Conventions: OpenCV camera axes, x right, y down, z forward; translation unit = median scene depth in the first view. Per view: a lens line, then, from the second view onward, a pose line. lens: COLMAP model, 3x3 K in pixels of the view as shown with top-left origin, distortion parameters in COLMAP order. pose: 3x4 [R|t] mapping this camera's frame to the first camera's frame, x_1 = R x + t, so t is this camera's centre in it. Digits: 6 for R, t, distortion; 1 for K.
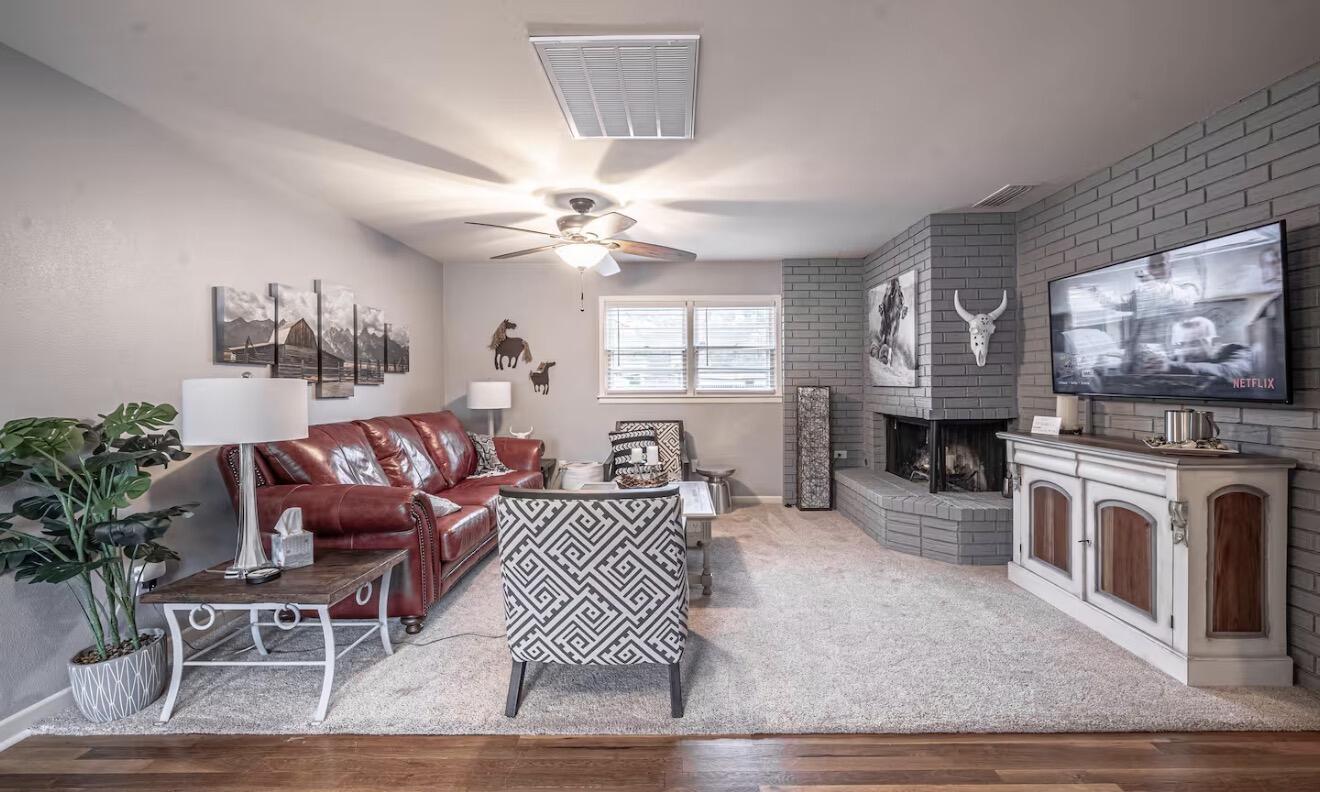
lens RADIAL K [[494.0, 0, 660.0], [0, 494.0, 396.0], [0, 0, 1]] dist [-0.000933, -0.000131]
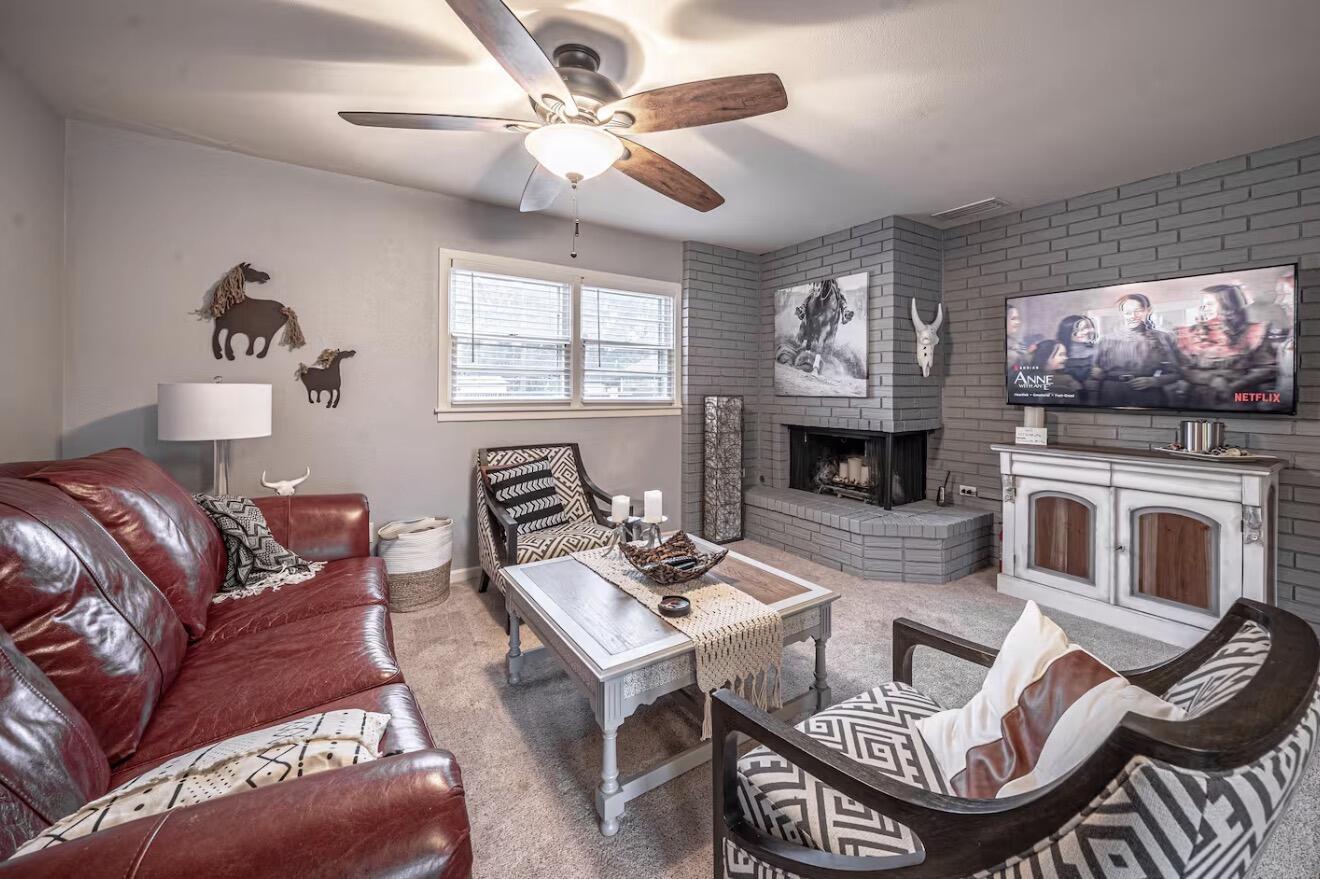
lens RADIAL K [[512.9, 0, 659.8], [0, 512.9, 392.2], [0, 0, 1]] dist [0.001181, 0.000023]
pose [[0.818618, 0.008138, 0.574281, -0.386317], [0.003808, 0.999801, -0.019596, -0.011274], [-0.574326, 0.018228, 0.818424, 0.462808]]
